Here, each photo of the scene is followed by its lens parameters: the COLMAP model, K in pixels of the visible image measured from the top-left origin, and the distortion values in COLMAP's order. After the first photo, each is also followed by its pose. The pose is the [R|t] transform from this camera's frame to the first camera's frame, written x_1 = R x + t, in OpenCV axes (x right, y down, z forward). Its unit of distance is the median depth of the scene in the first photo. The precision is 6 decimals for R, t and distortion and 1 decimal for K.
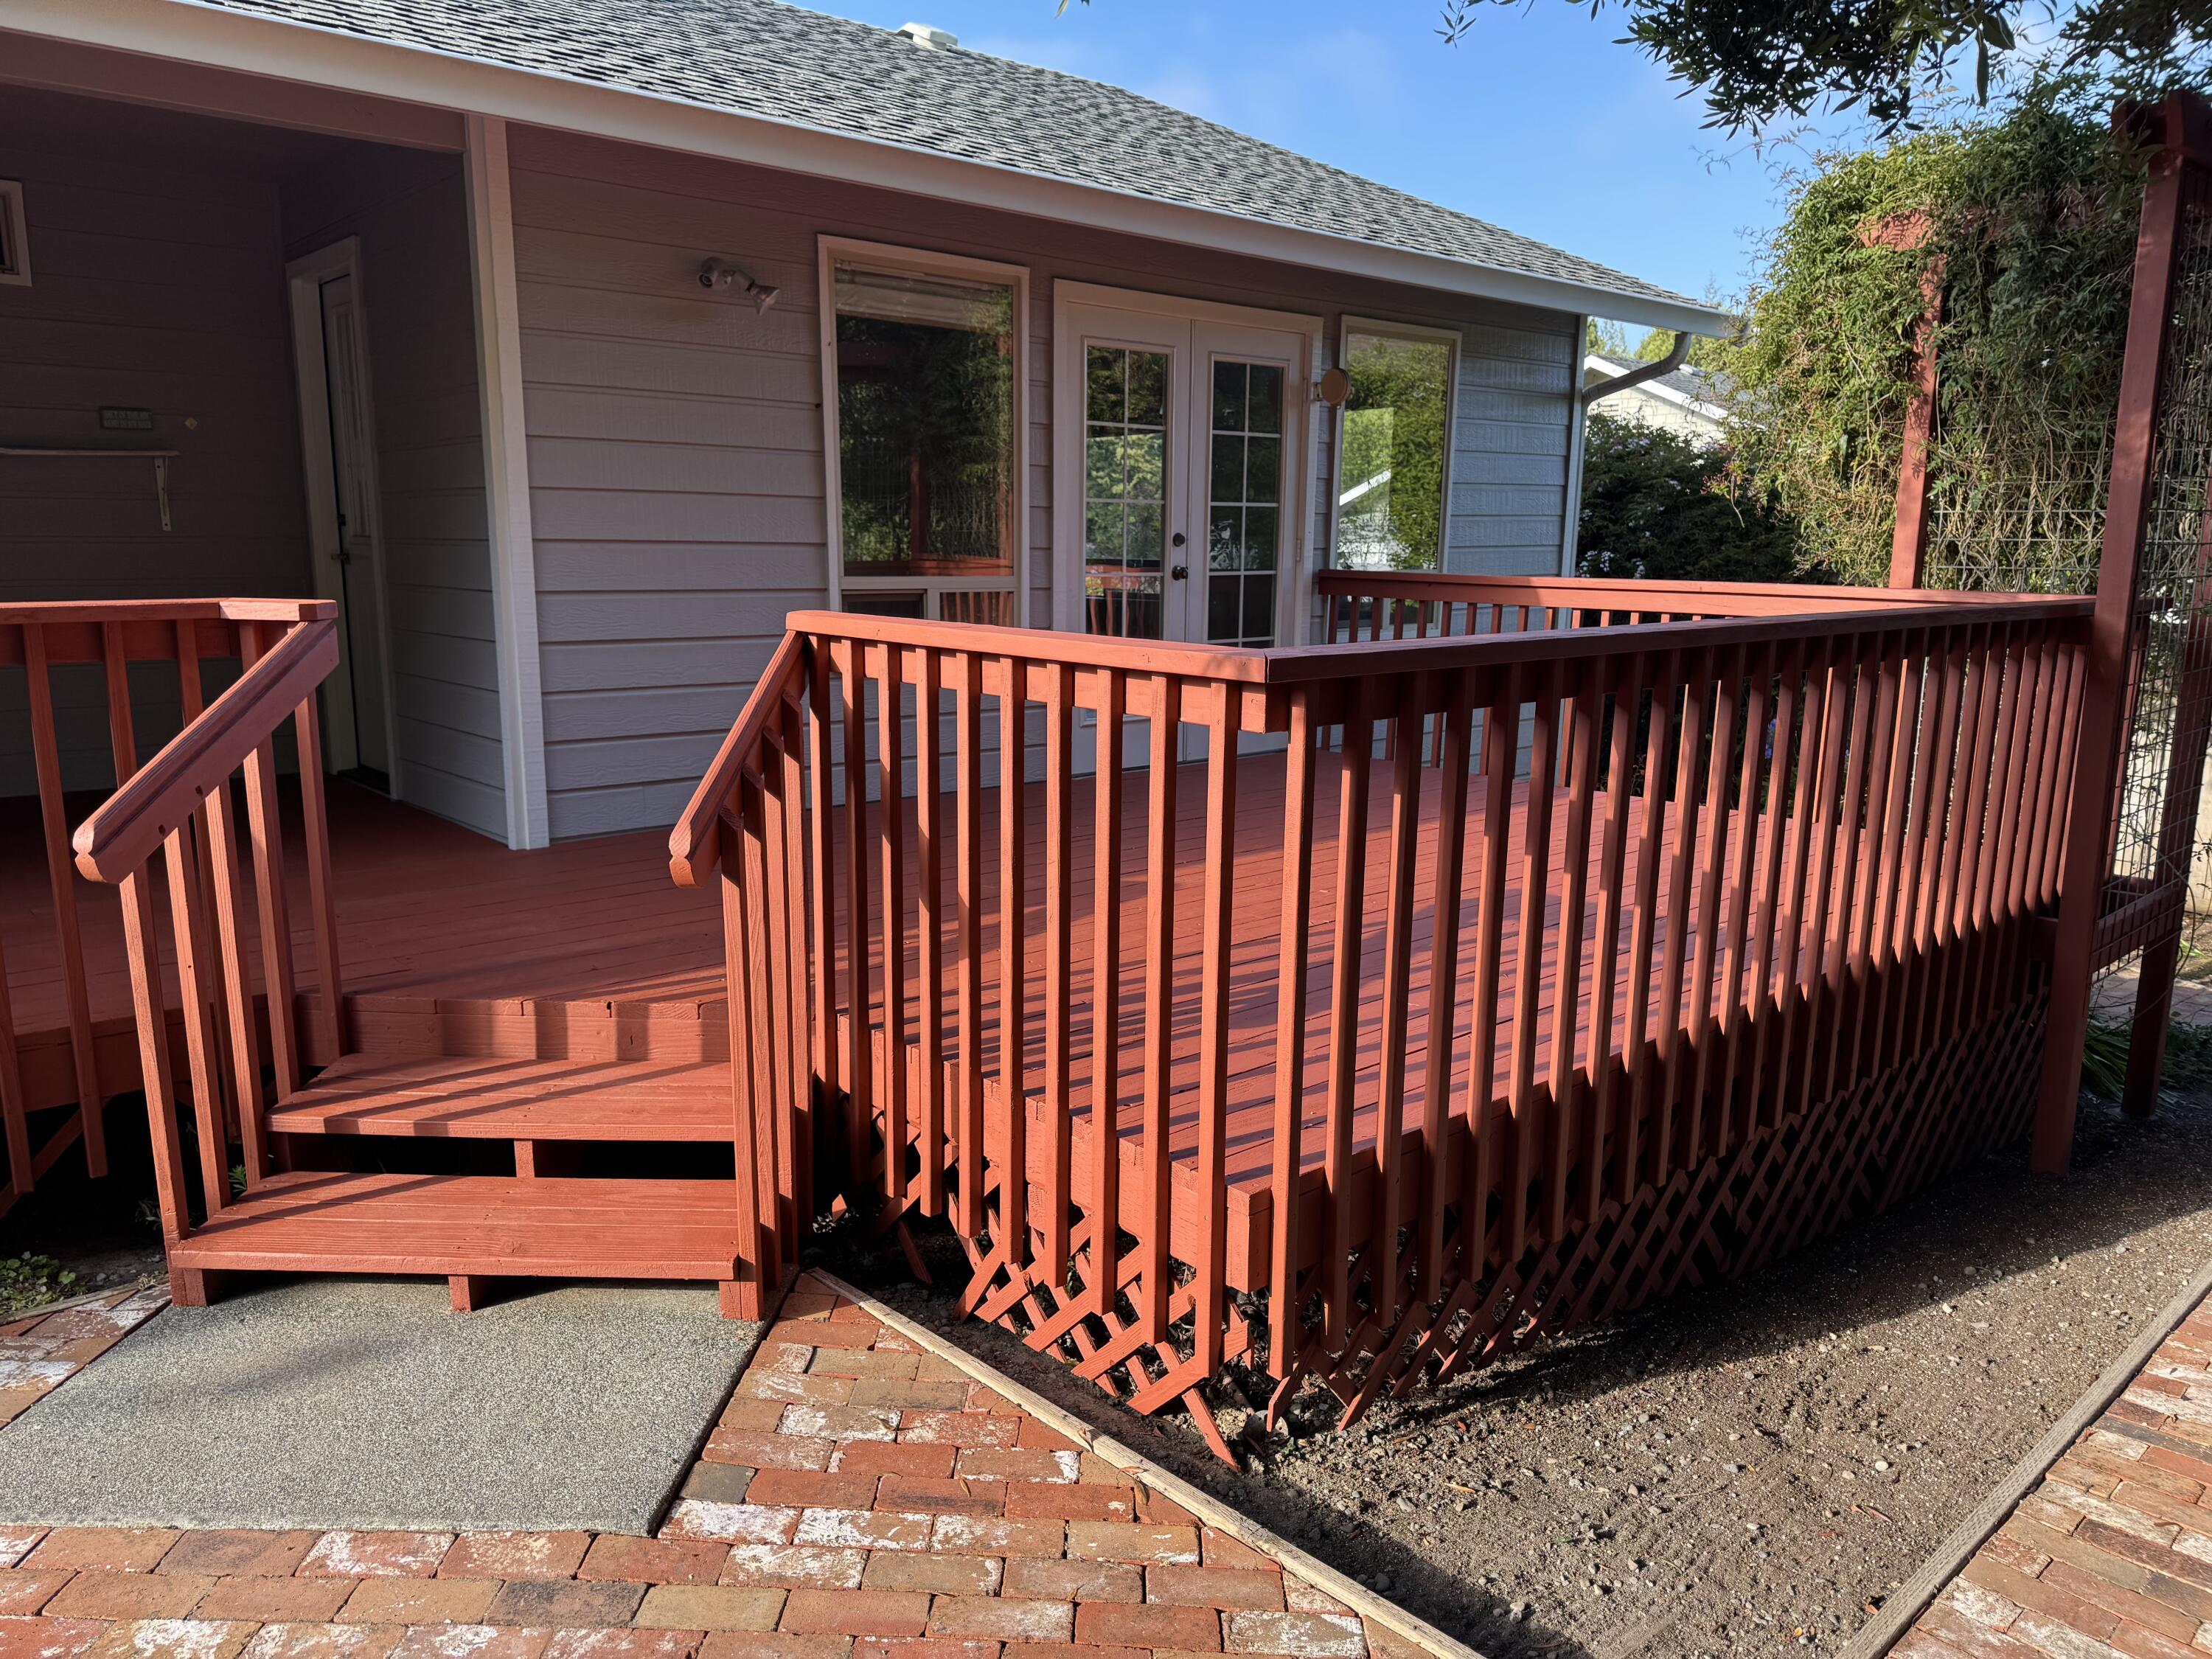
lens RADIAL K [[1558.9, 0, 1103.9], [0, 1558.9, 843.6], [0, 0, 1]] dist [0.035324, -0.039387]
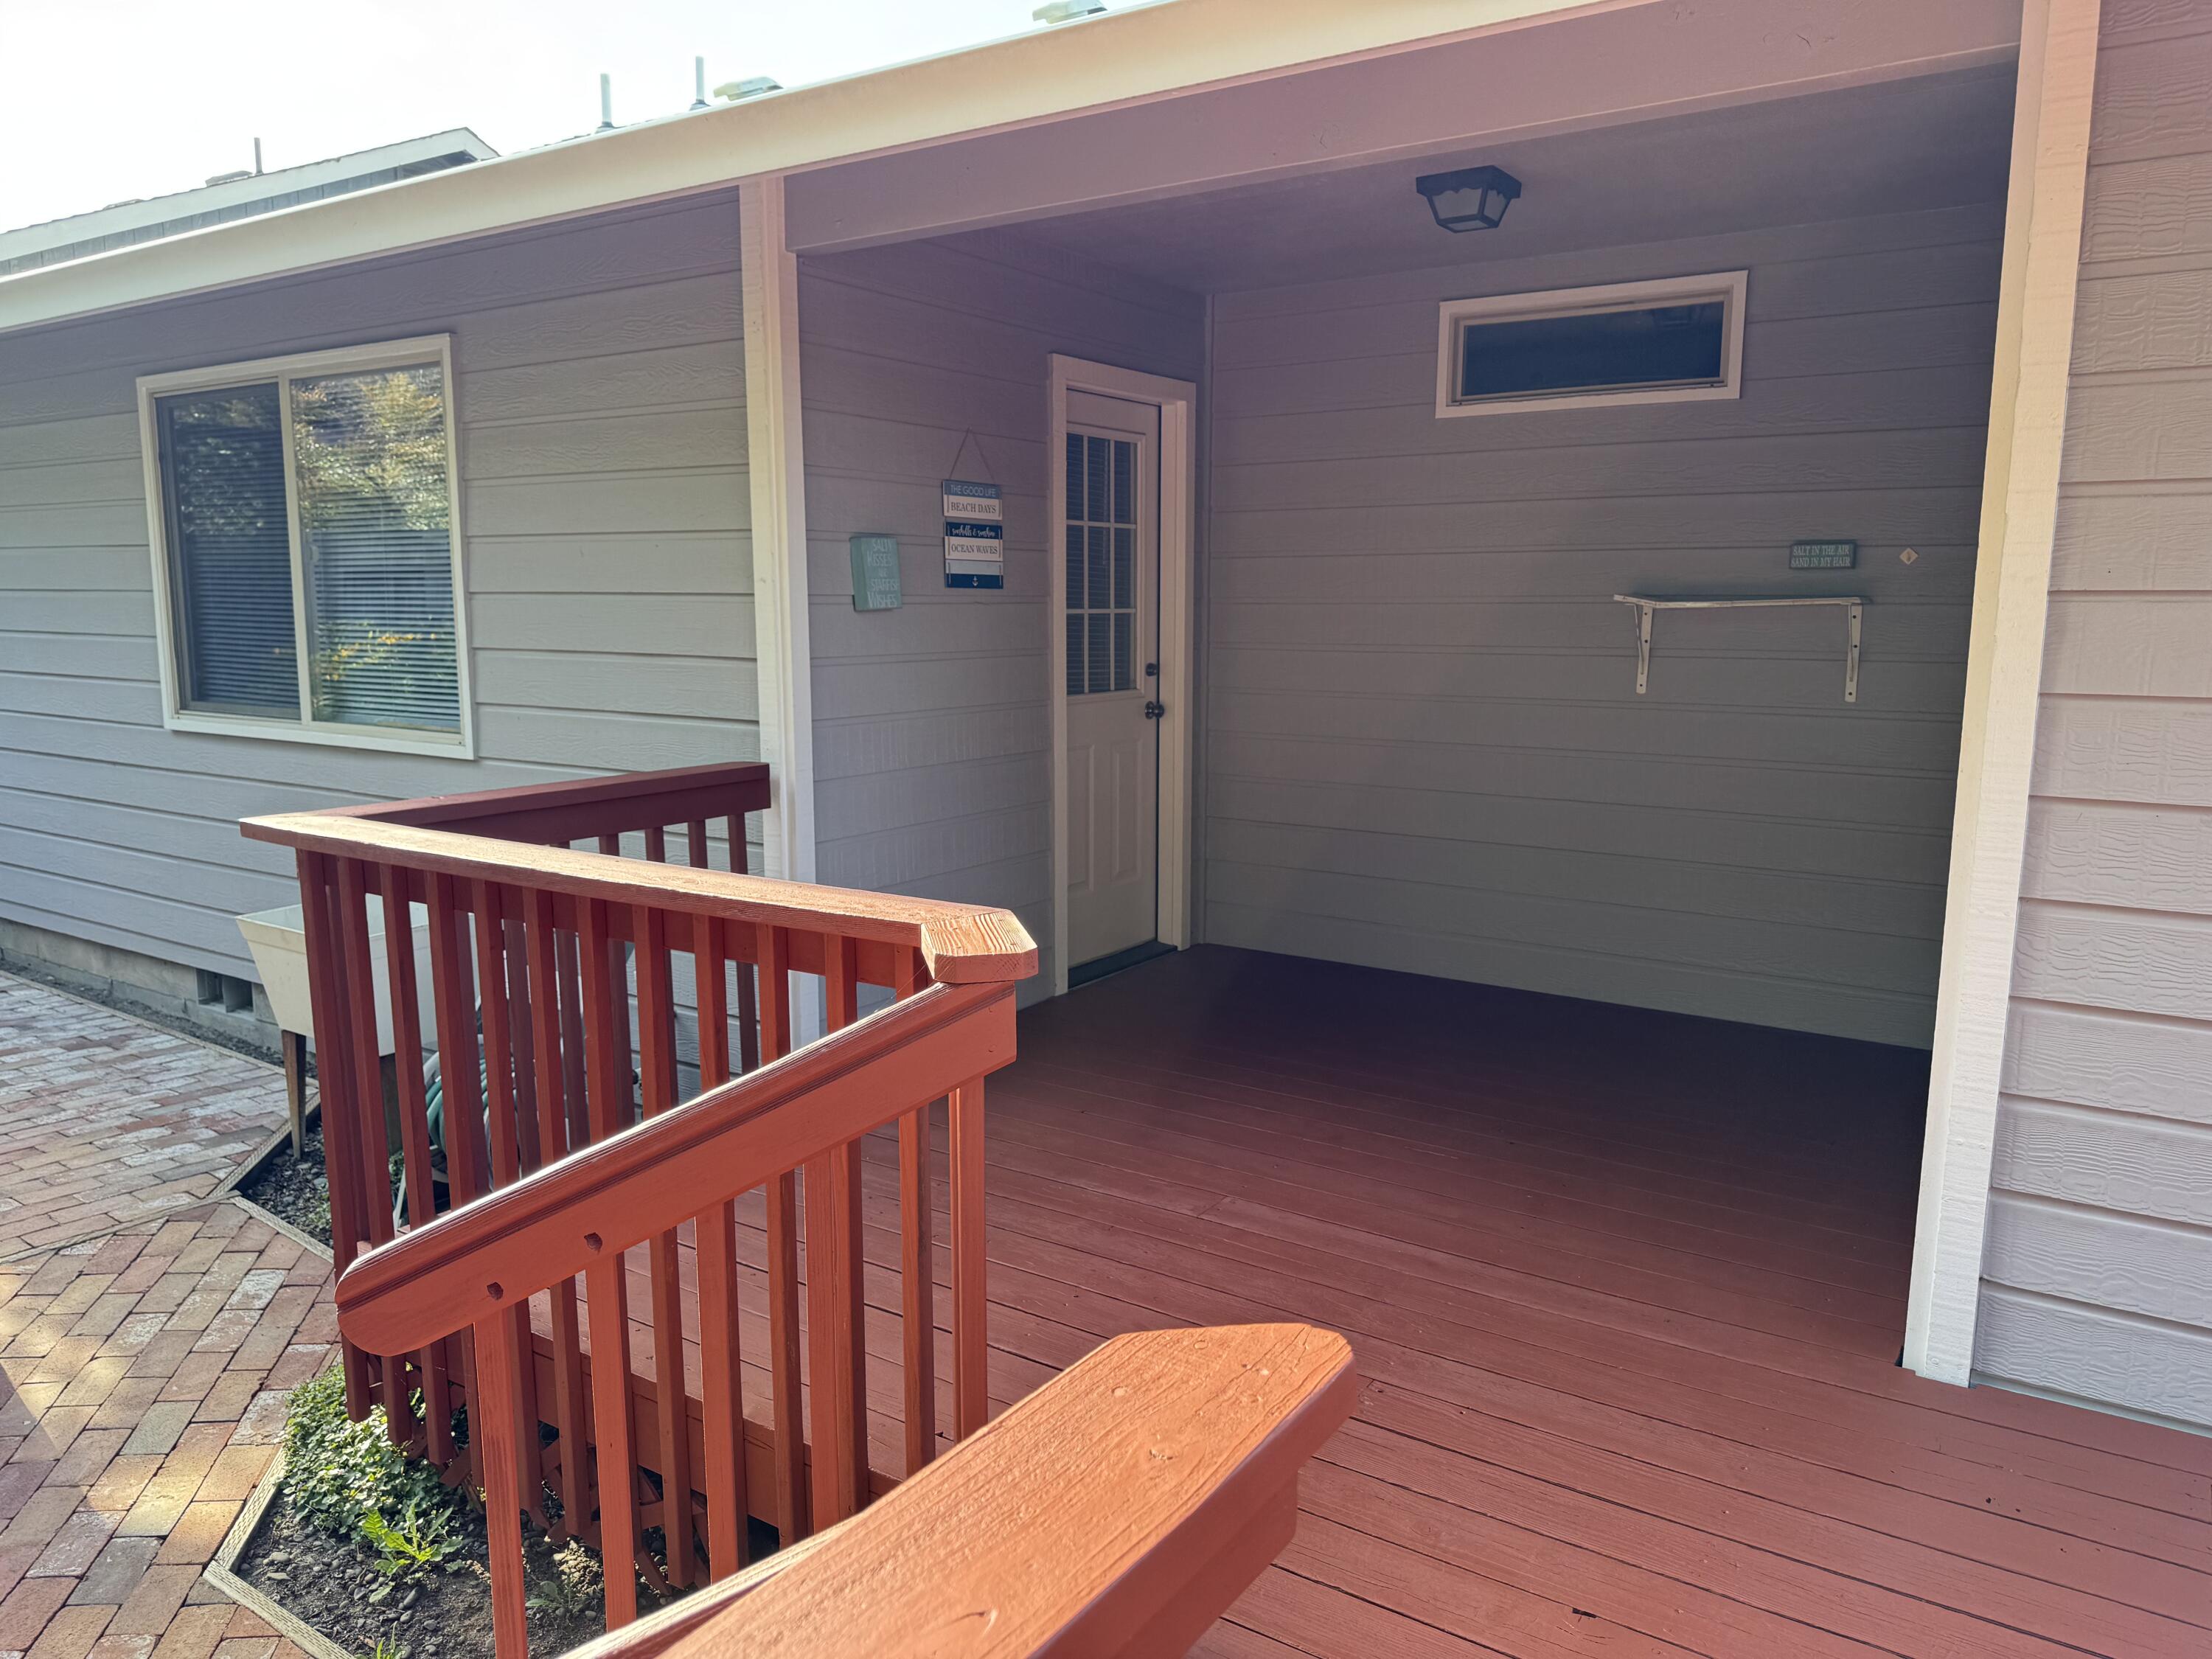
lens RADIAL K [[1558.9, 0, 1103.9], [0, 1558.9, 843.6], [0, 0, 1]] dist [0.035324, -0.039387]
pose [[0.262322, 0.141594, -0.954536, 0.031819], [-0.189201, 0.977524, 0.093008, -0.161966], [0.946251, 0.156200, 0.283216, 0.557330]]
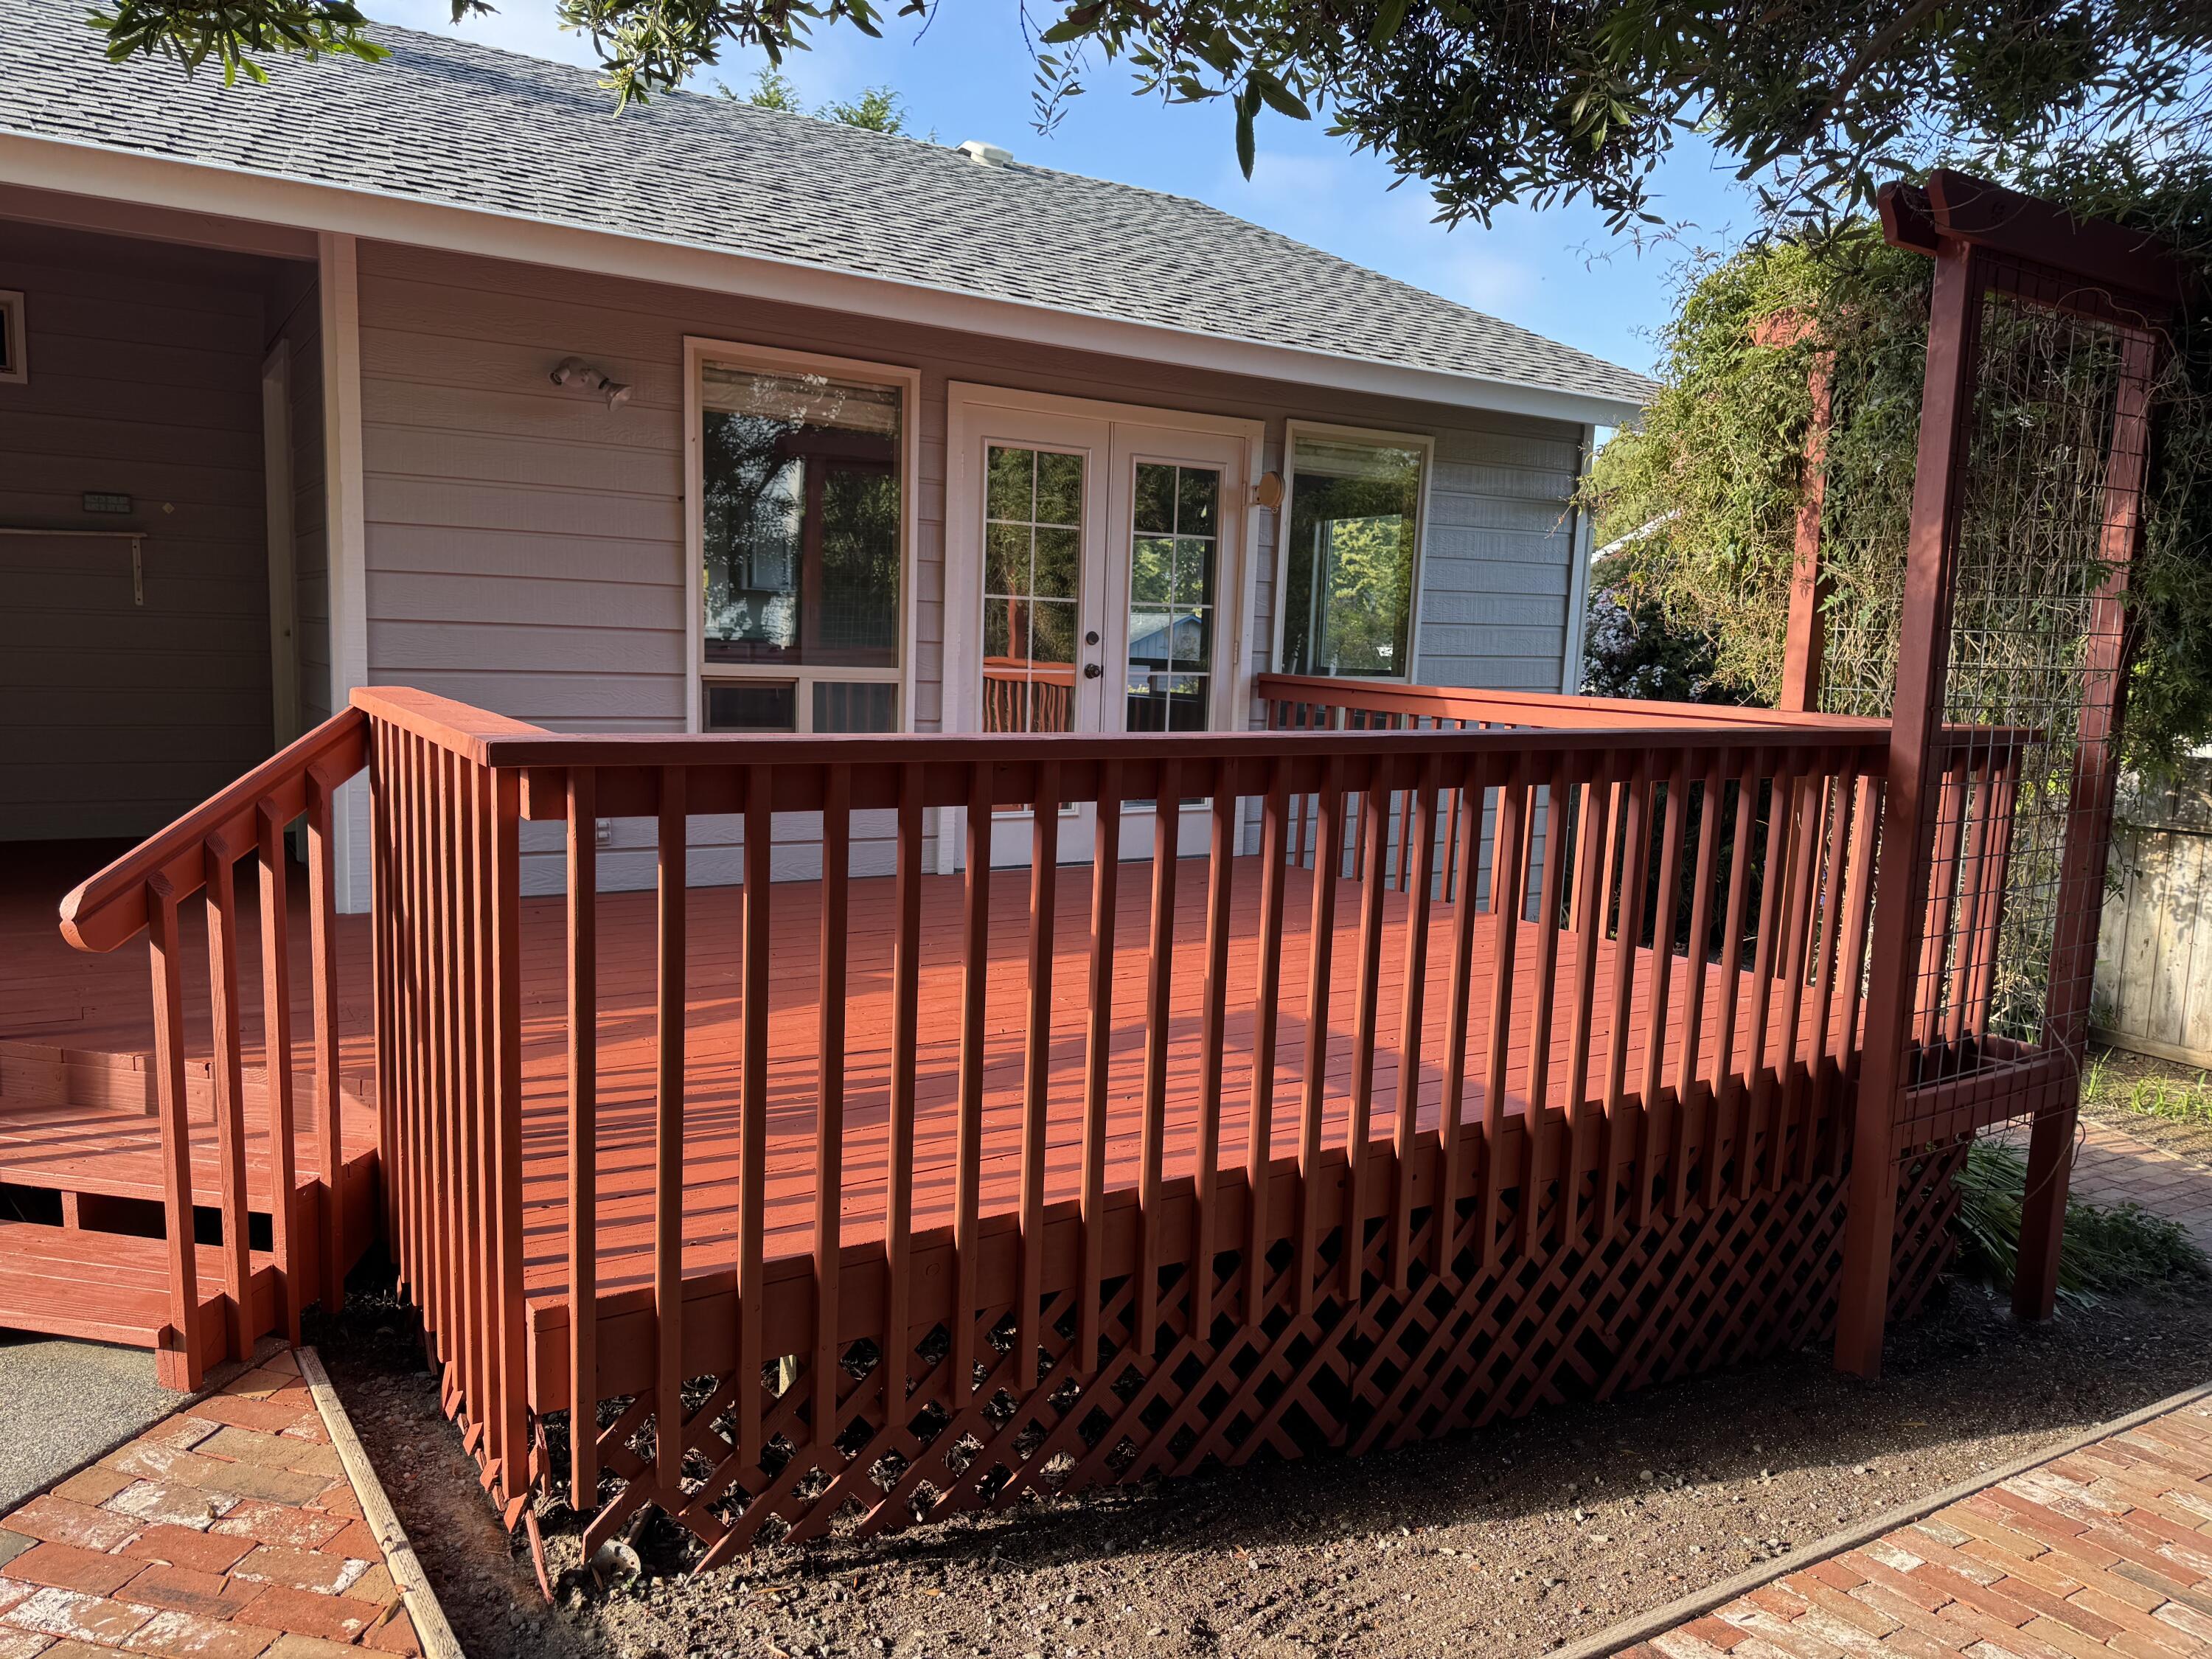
lens RADIAL K [[1558.9, 0, 1103.9], [0, 1558.9, 843.6], [0, 0, 1]] dist [0.035324, -0.039387]
pose [[0.987098, 0.046792, -0.153131, 0.281769], [-0.056379, 0.996672, -0.058870, -0.009650], [0.149866, 0.066743, 0.986451, 0.045789]]
